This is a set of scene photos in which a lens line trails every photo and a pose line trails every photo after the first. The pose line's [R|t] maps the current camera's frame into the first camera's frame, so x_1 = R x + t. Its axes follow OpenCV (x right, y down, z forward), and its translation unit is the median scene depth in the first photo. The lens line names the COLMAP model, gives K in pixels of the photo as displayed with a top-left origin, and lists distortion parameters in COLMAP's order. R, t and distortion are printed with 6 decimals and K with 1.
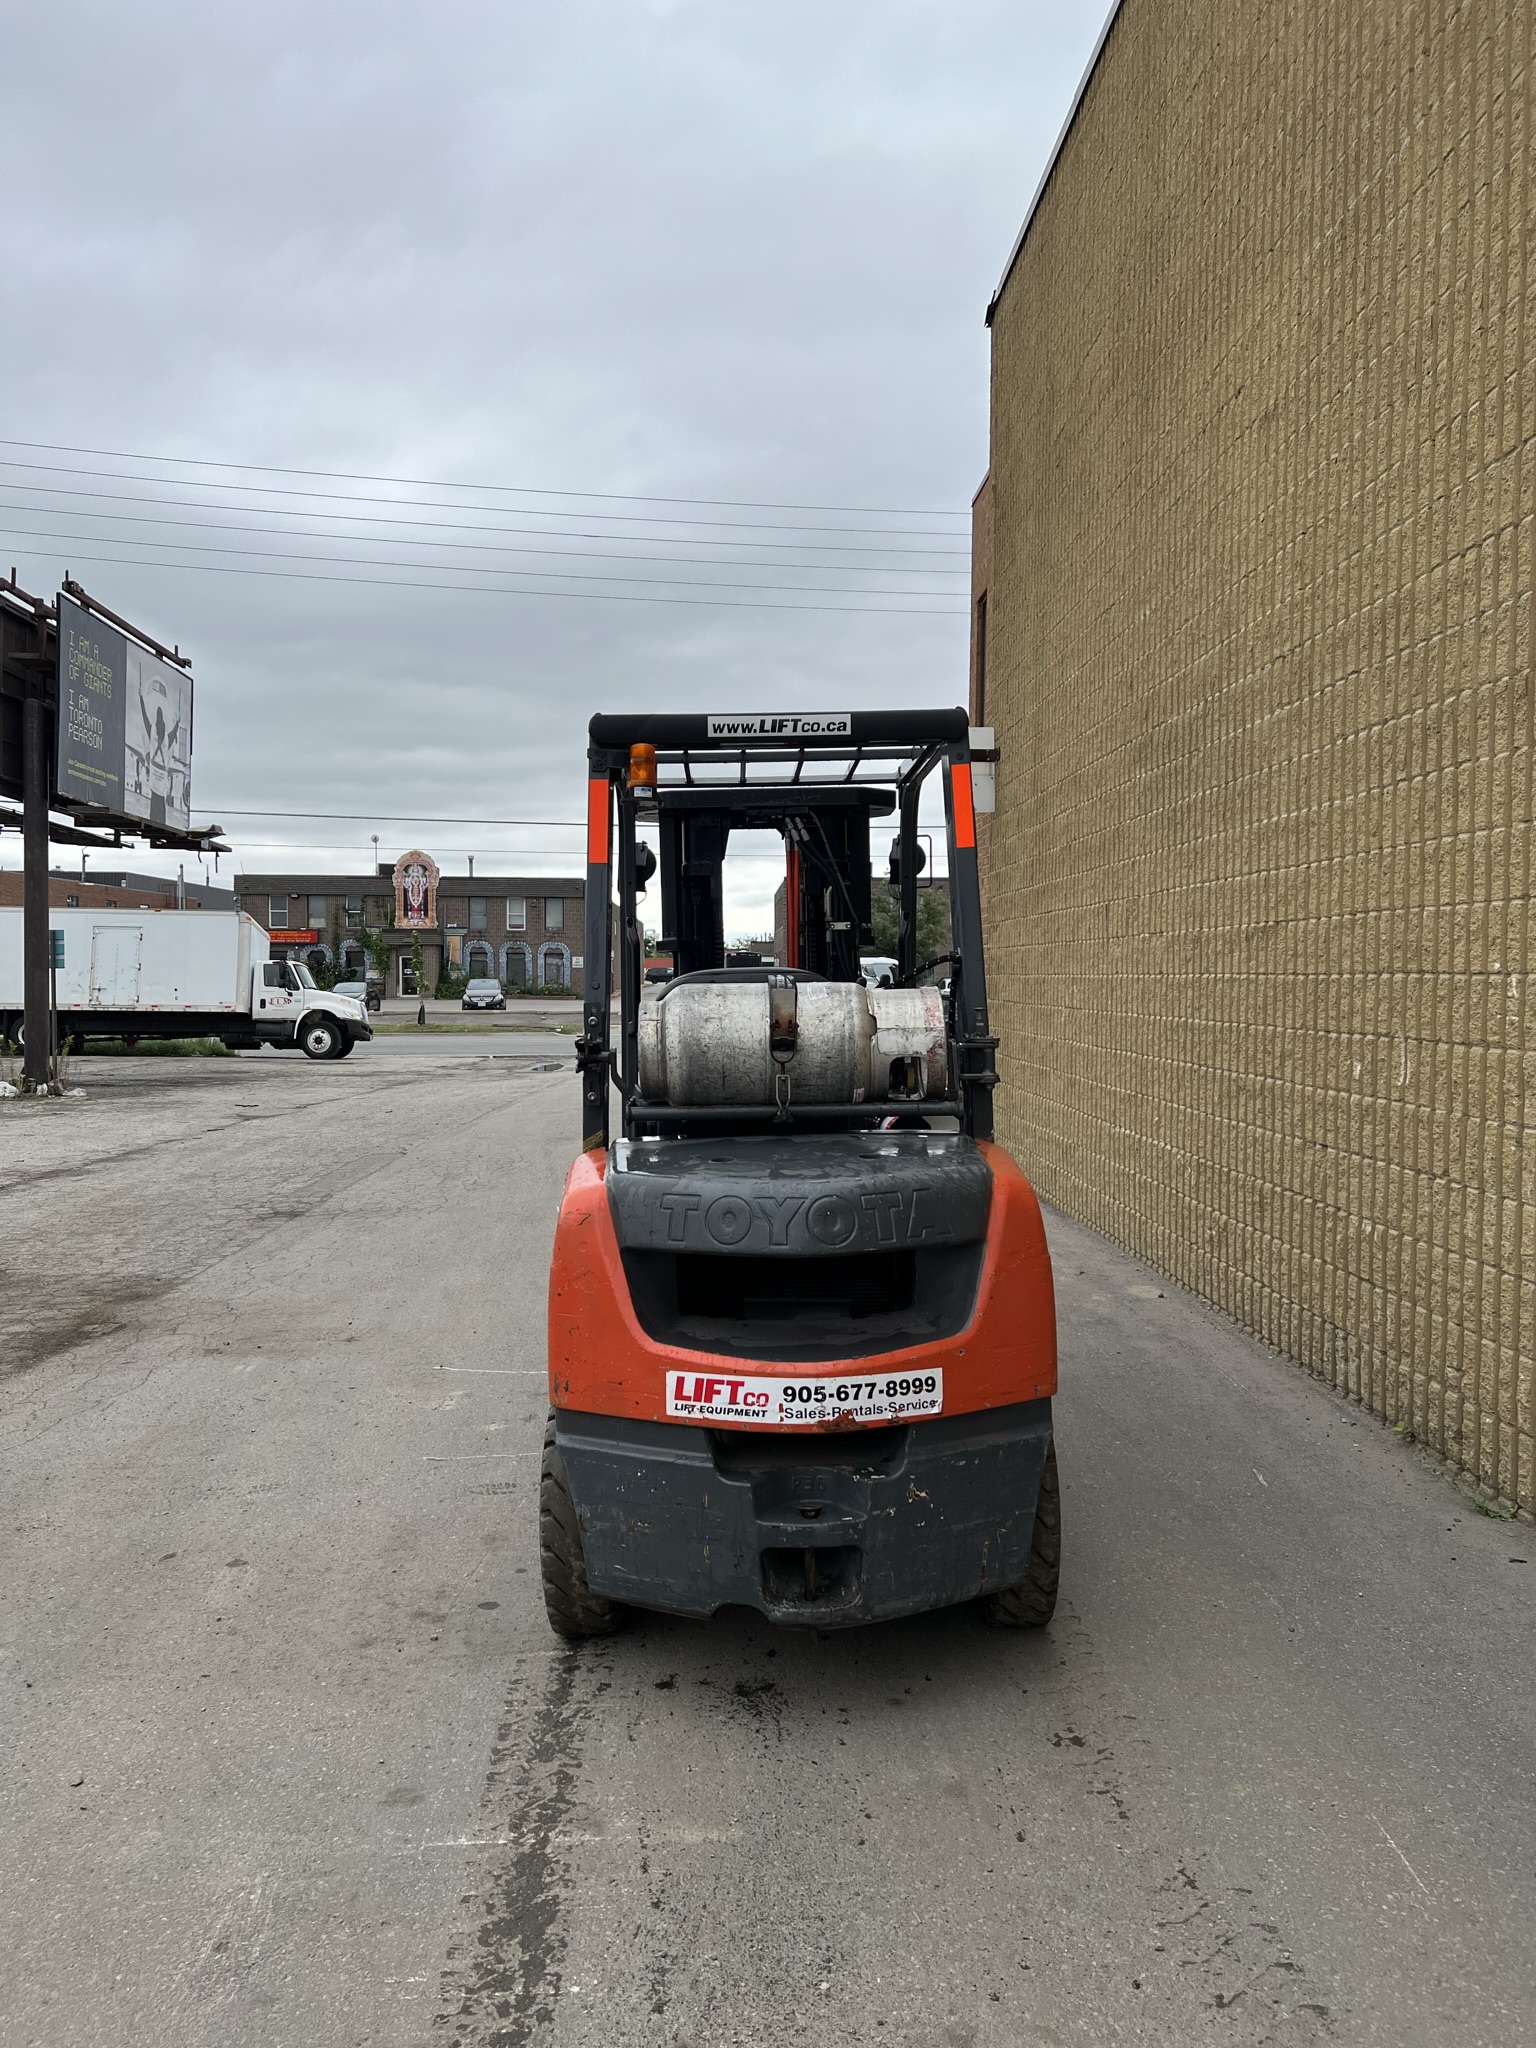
lens RADIAL K [[1533.7, 0, 757.1], [0, 1533.7, 1031.2], [0, 0, 1]] dist [0.046644, -0.054234]
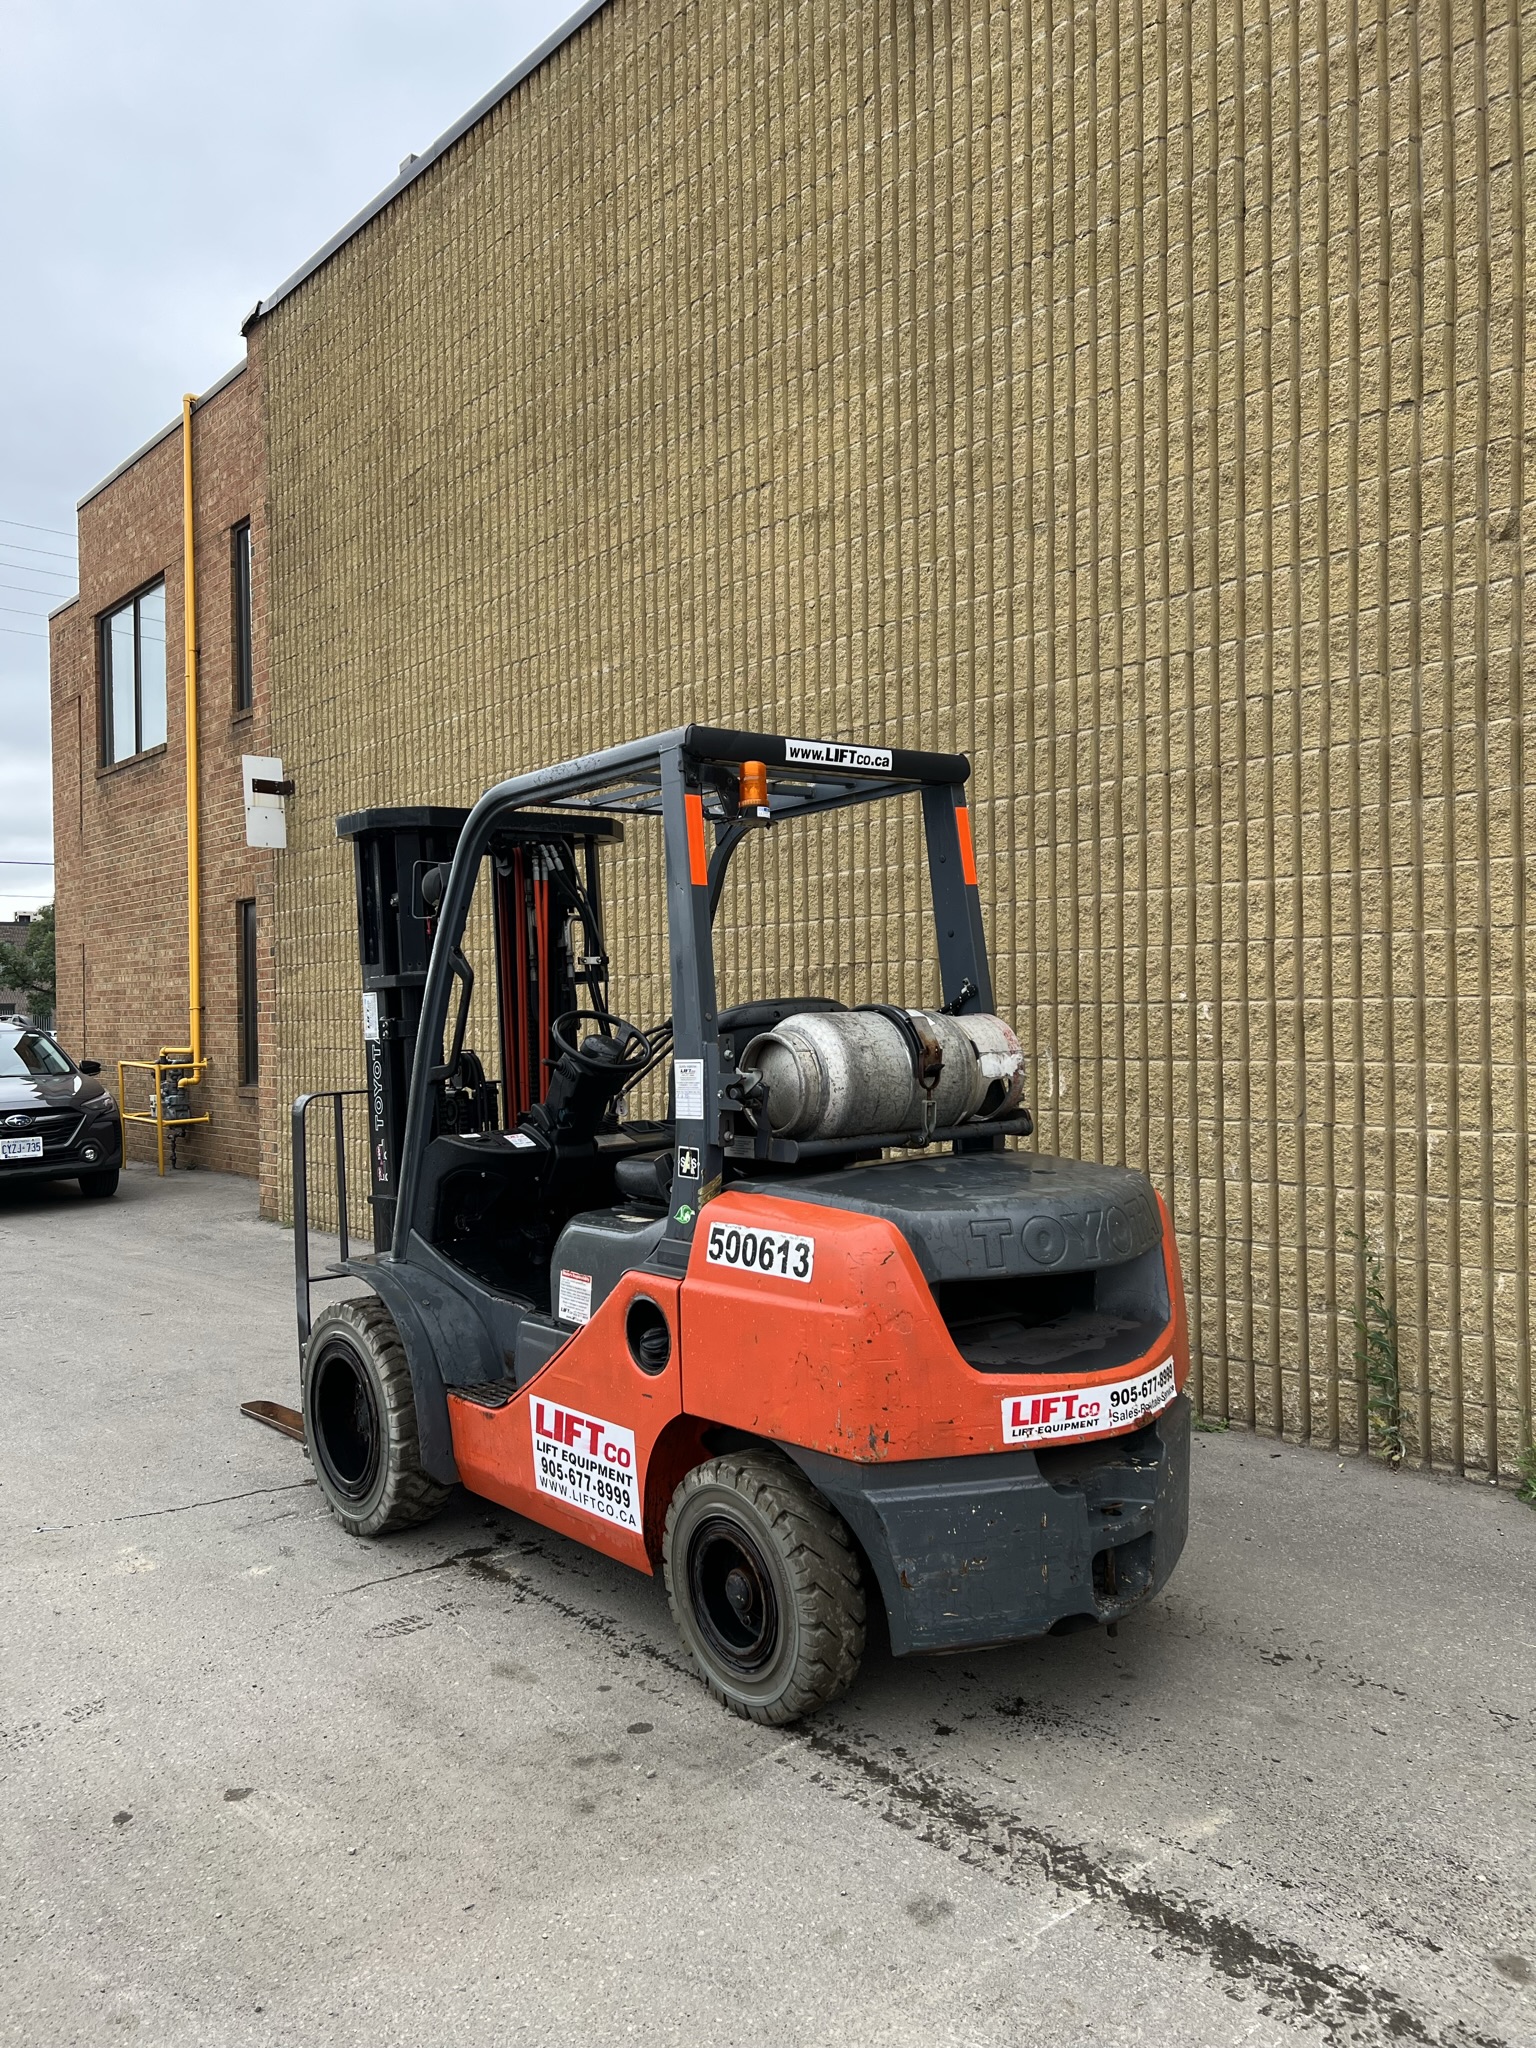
lens RADIAL K [[1533.7, 0, 775.4], [0, 1533.7, 1036.6], [0, 0, 1]] dist [0.046644, -0.054234]
pose [[0.779208, -0.020302, 0.626437, -0.550814], [0.039248, 0.999094, -0.016440, -0.001325], [-0.625535, 0.037396, 0.779299, 0.215974]]
